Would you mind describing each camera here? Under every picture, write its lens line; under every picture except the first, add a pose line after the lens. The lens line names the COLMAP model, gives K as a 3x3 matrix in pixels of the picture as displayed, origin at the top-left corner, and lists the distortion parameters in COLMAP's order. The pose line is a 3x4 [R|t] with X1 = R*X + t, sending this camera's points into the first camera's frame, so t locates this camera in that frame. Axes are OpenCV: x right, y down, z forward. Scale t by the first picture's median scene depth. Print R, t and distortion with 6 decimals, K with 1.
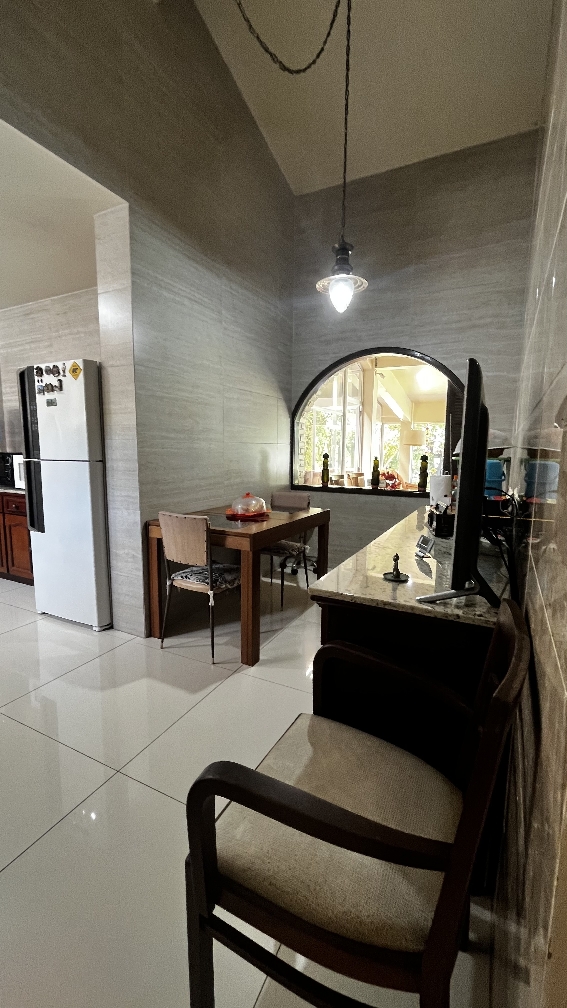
lens RADIAL K [[415.6, 0, 288.8], [0, 415.6, 501.0], [0, 0, 1]] dist [-0.003113, -0.000266]
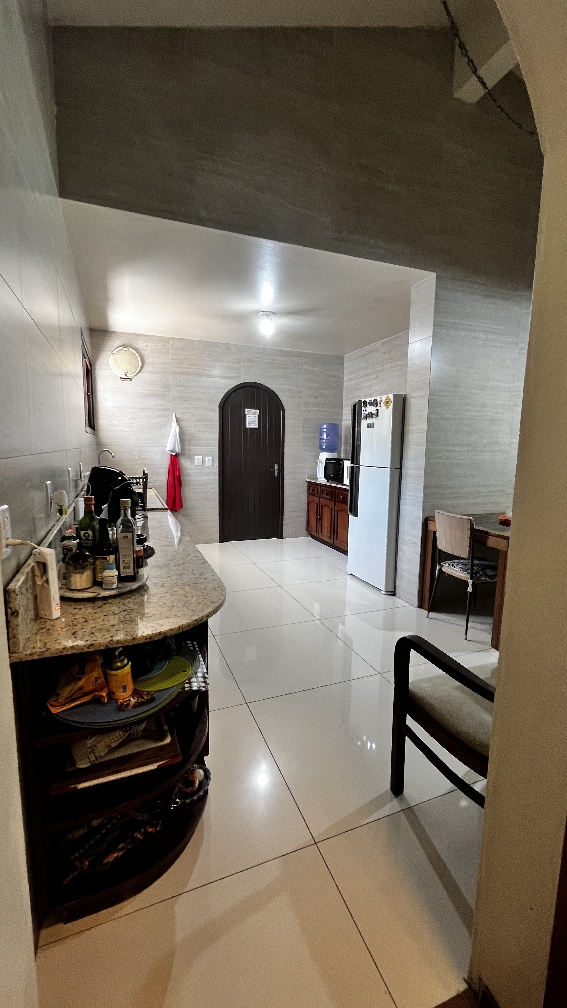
lens RADIAL K [[415.6, 0, 285.7], [0, 415.6, 504.7], [0, 0, 1]] dist [-0.003113, -0.000266]
pose [[0.746991, 0.094143, -0.658134, 0.166051], [-0.092374, 0.995018, 0.037487, 0.003890], [0.658385, 0.032792, 0.751967, -0.239892]]
